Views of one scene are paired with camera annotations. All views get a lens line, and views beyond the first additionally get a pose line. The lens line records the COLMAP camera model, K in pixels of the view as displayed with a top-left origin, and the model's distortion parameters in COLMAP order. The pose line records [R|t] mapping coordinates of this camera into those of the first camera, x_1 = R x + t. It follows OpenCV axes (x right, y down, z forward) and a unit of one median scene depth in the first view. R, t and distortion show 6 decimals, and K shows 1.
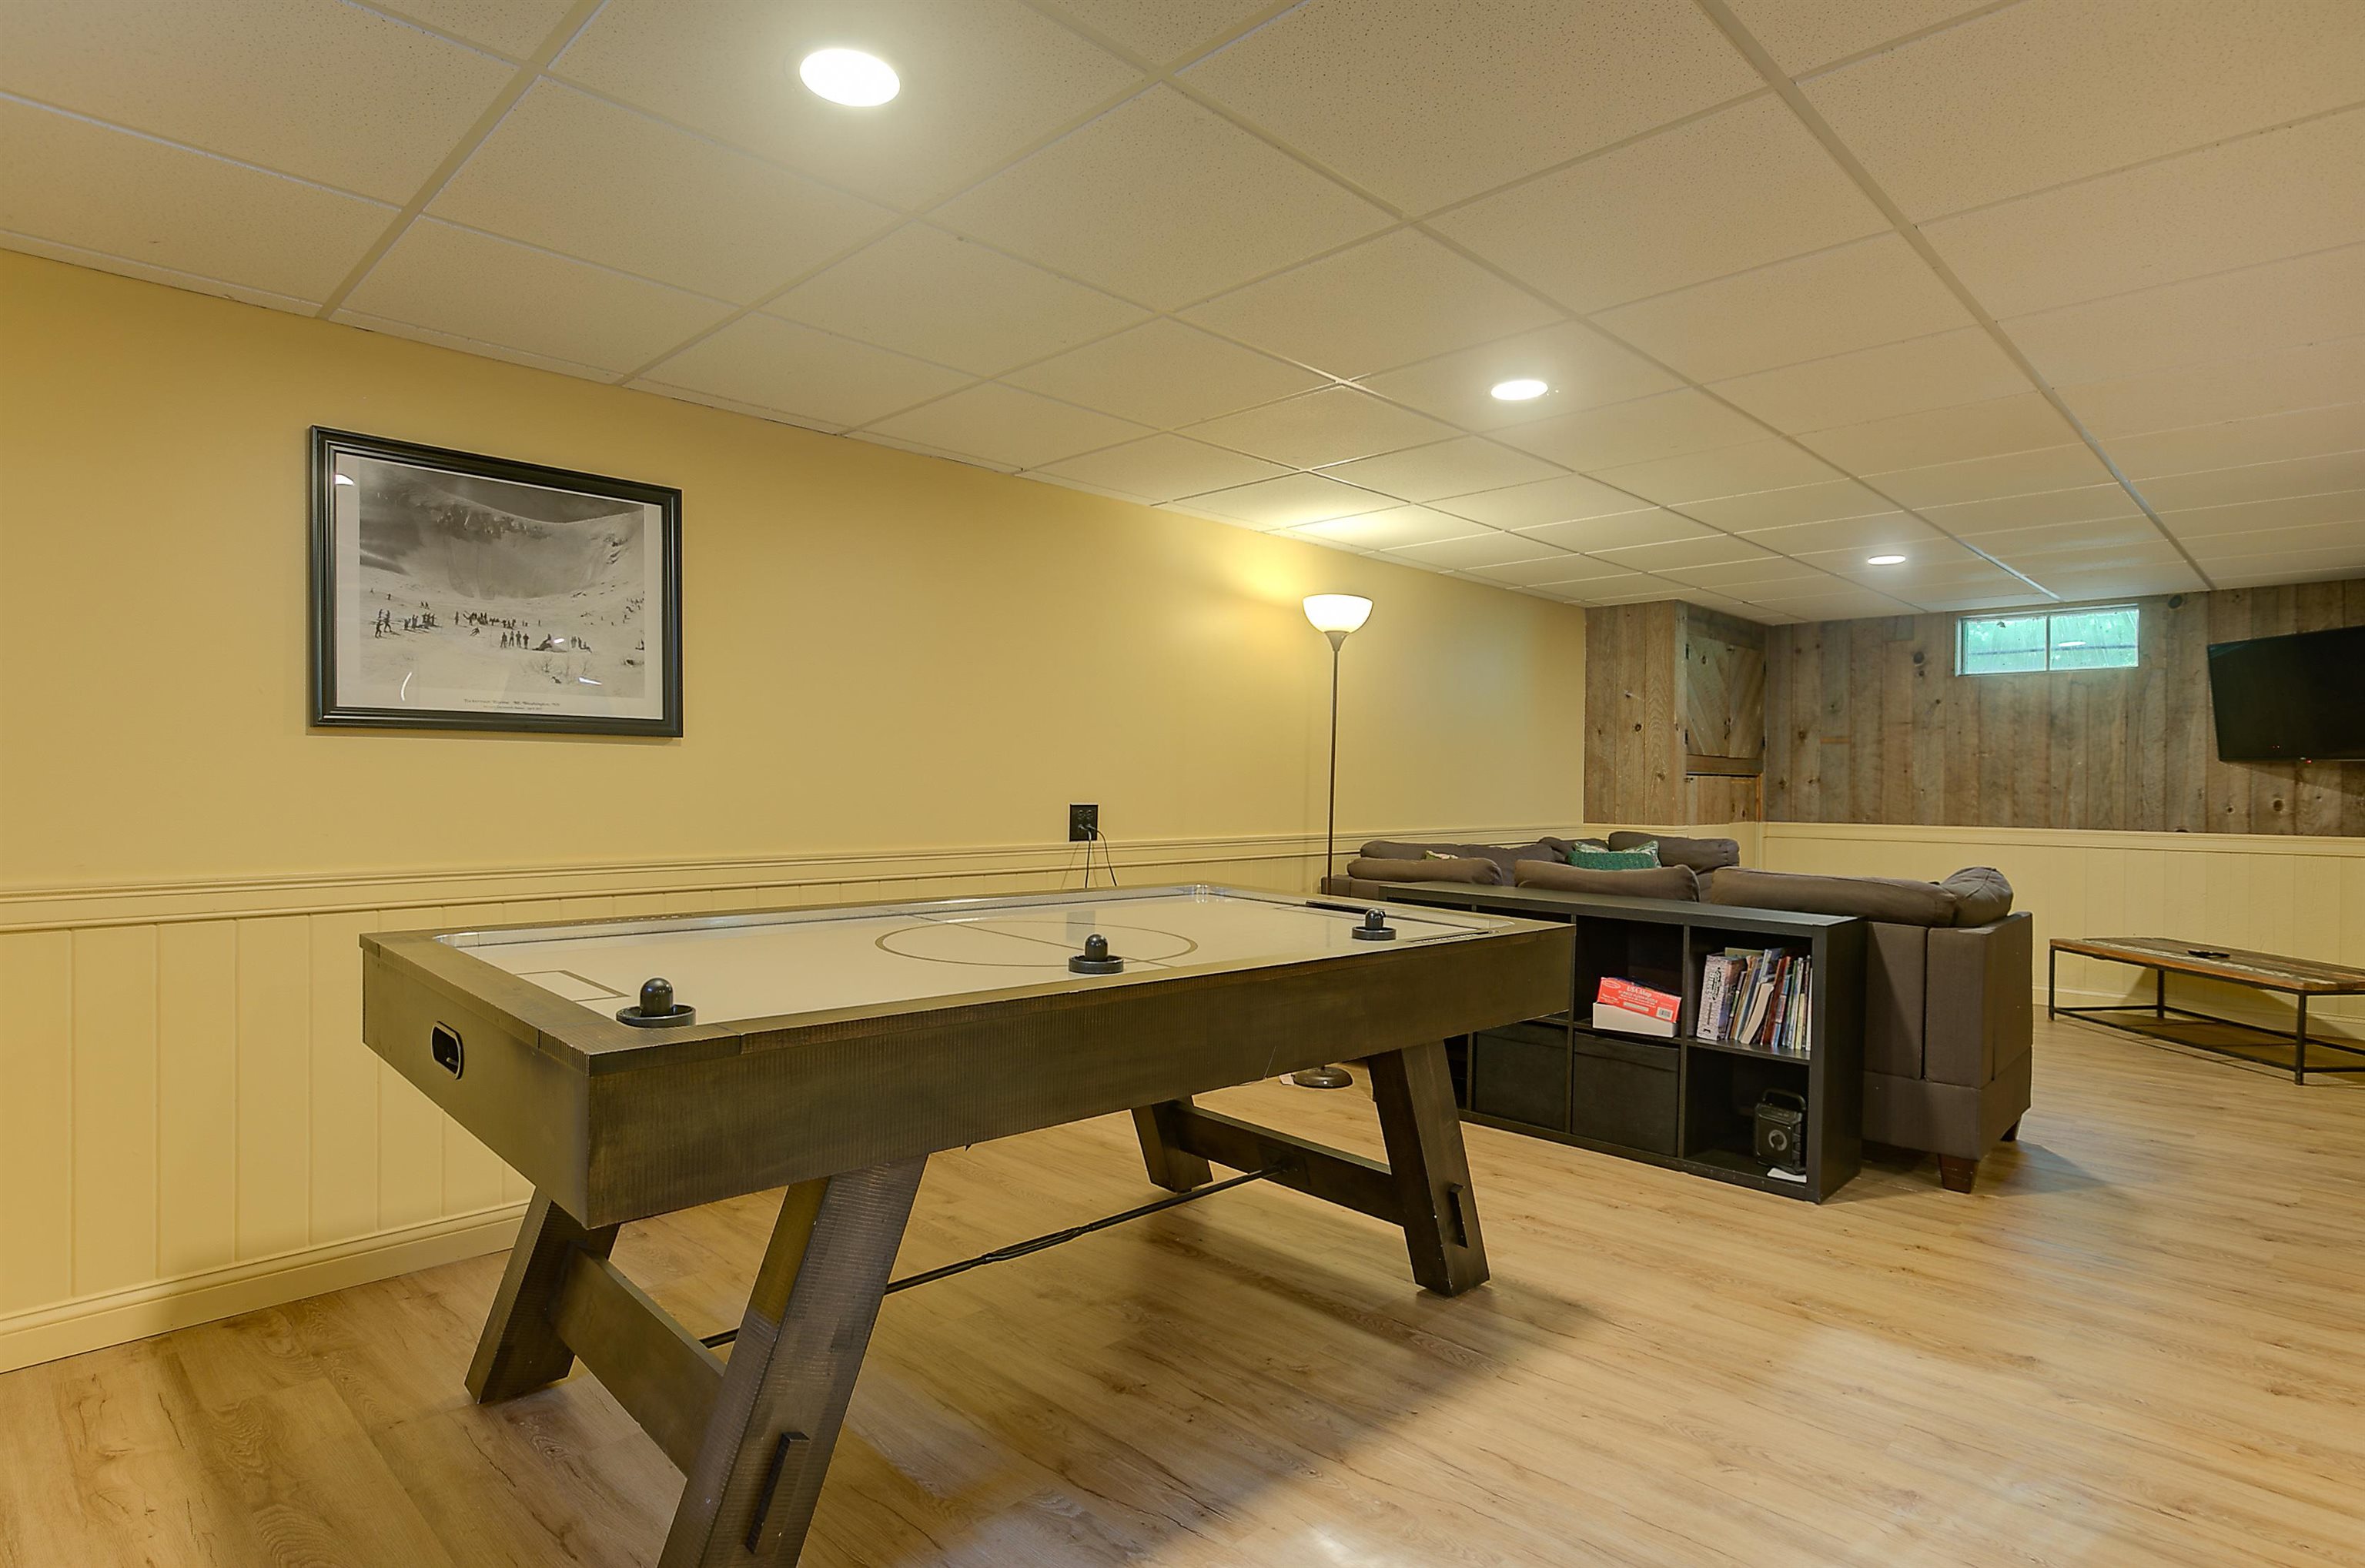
lens RADIAL K [[1225.2, 0, 1185.0], [0, 1225.2, 792.8], [0, 0, 1]] dist [-0.002319, -0.000521]
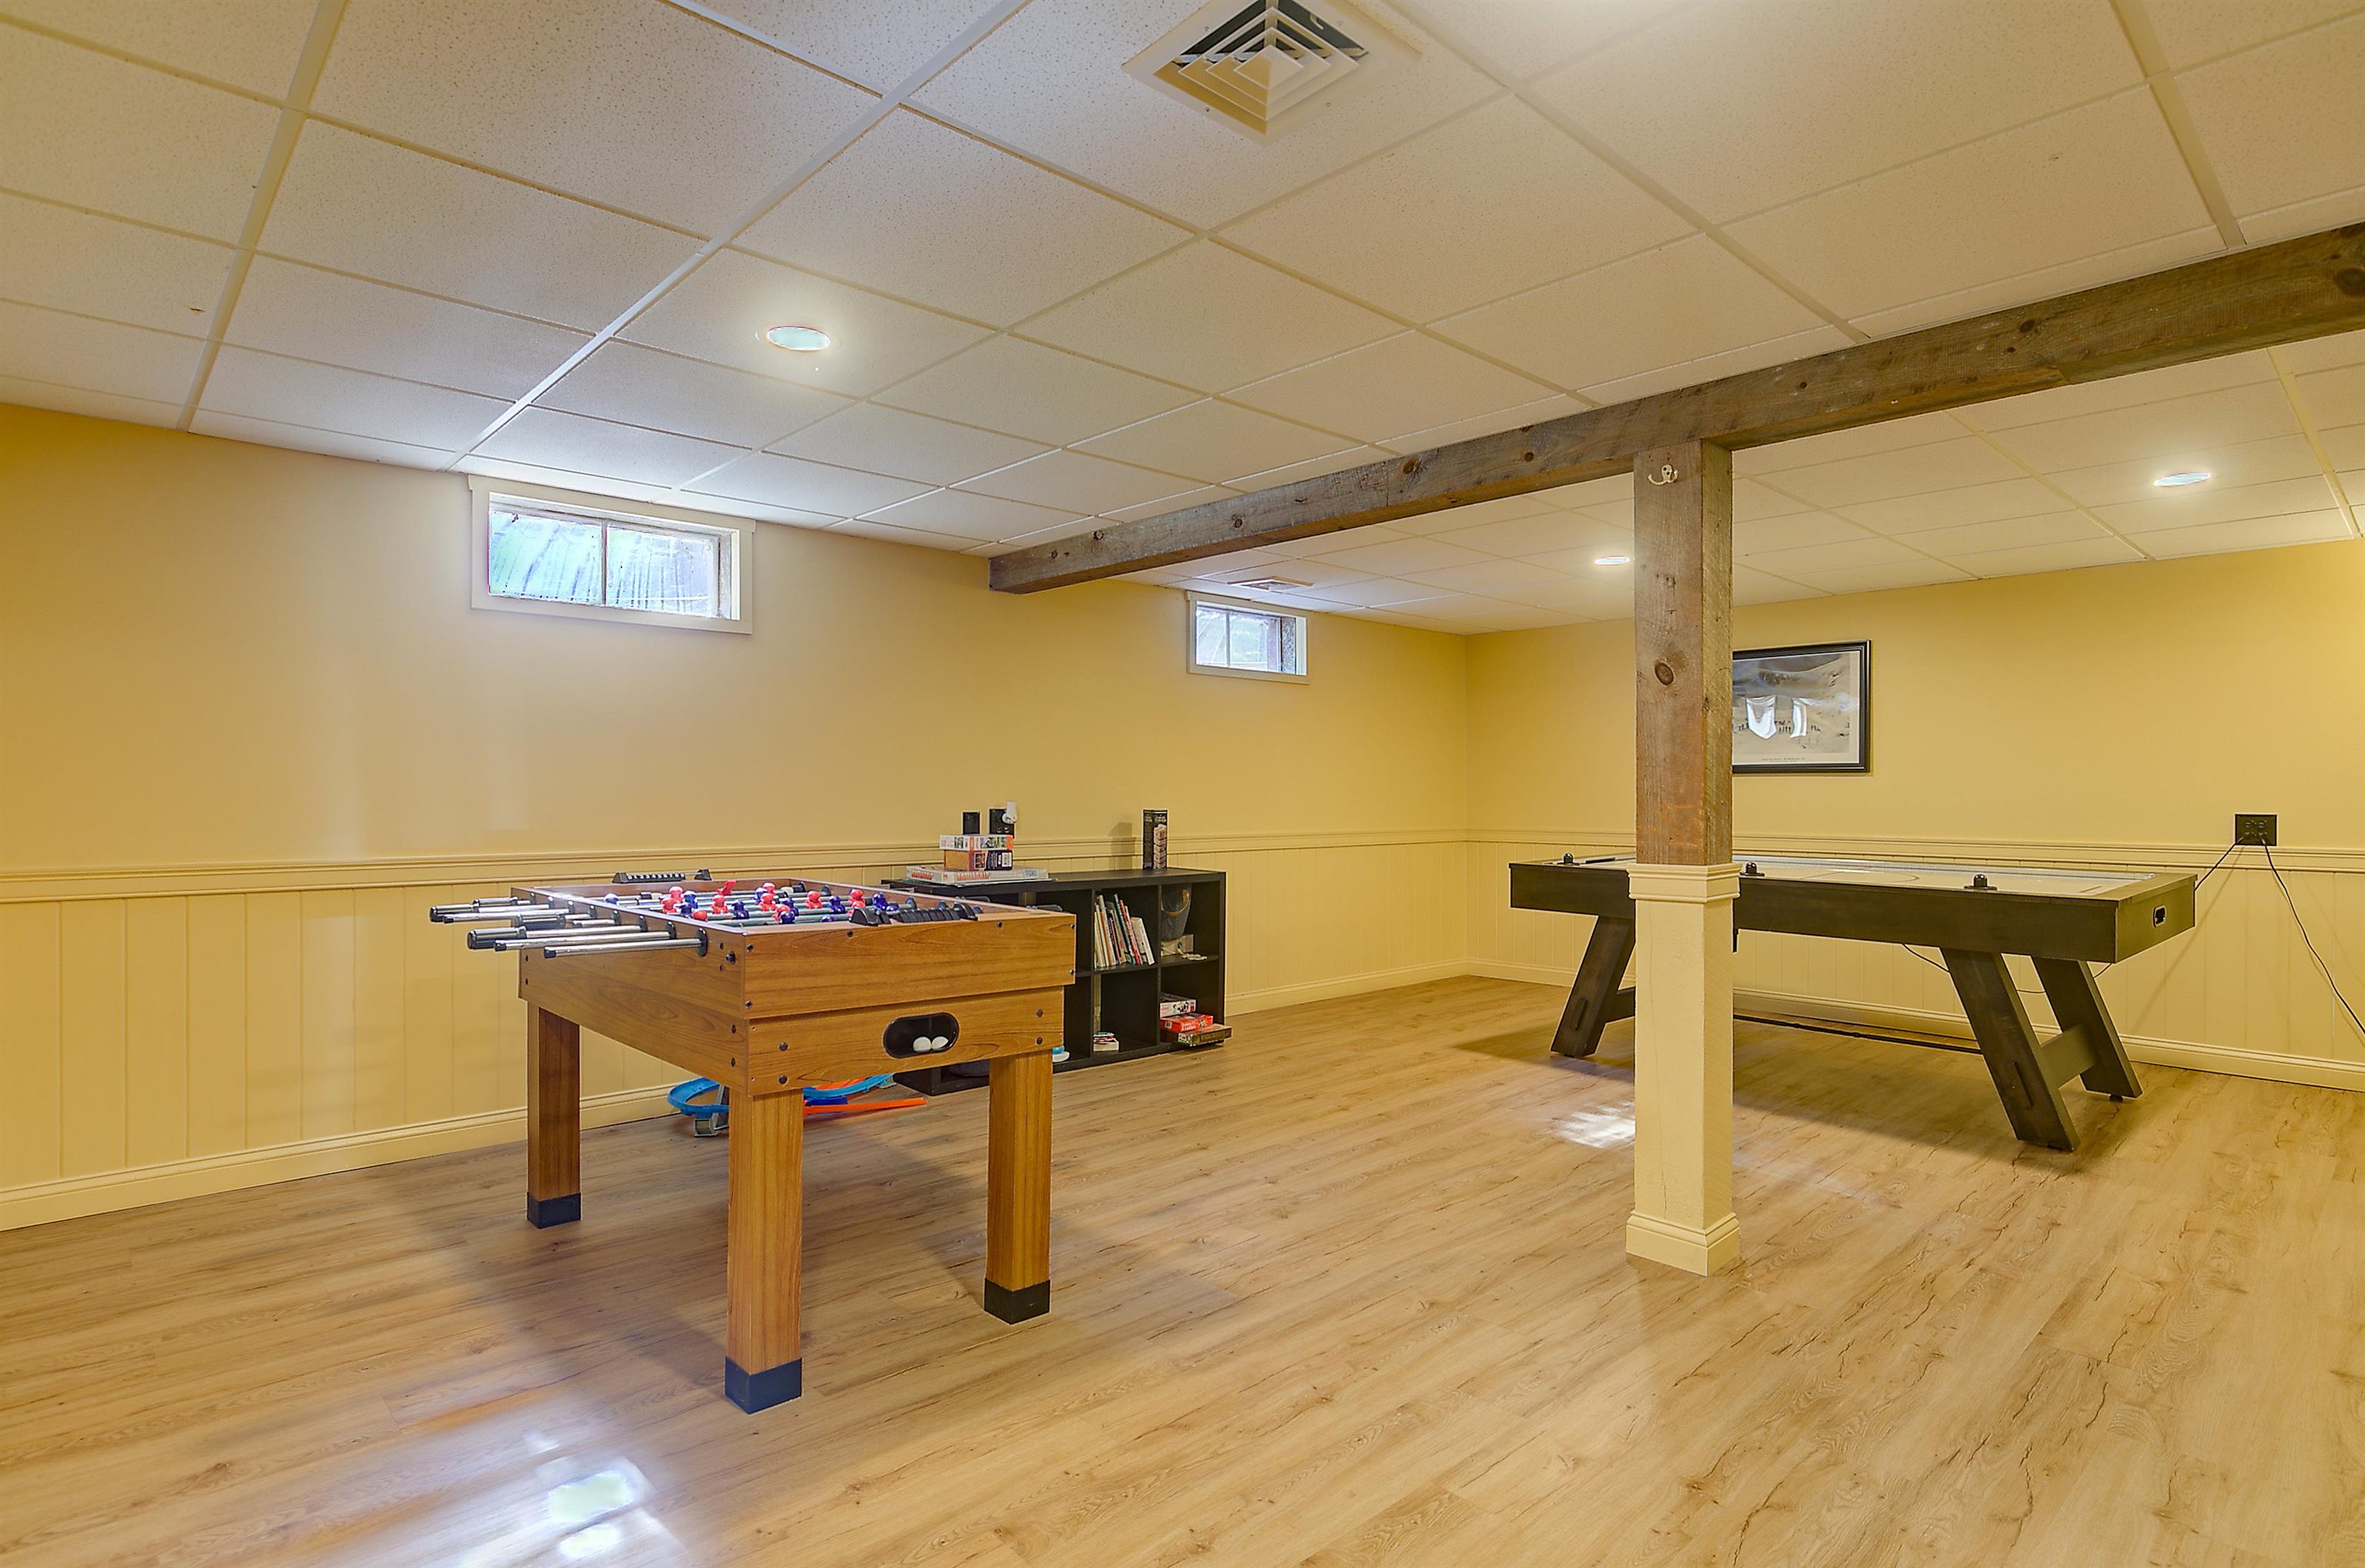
lens RADIAL K [[1225.2, 0, 1185.3], [0, 1225.2, 788.4], [0, 0, 1]] dist [-0.002319, -0.000521]
pose [[-0.039491, -0.012322, -0.999144, 1.519993], [-0.007292, 0.999901, -0.012043, 0.008612], [0.999193, 0.006810, -0.039577, 0.040012]]
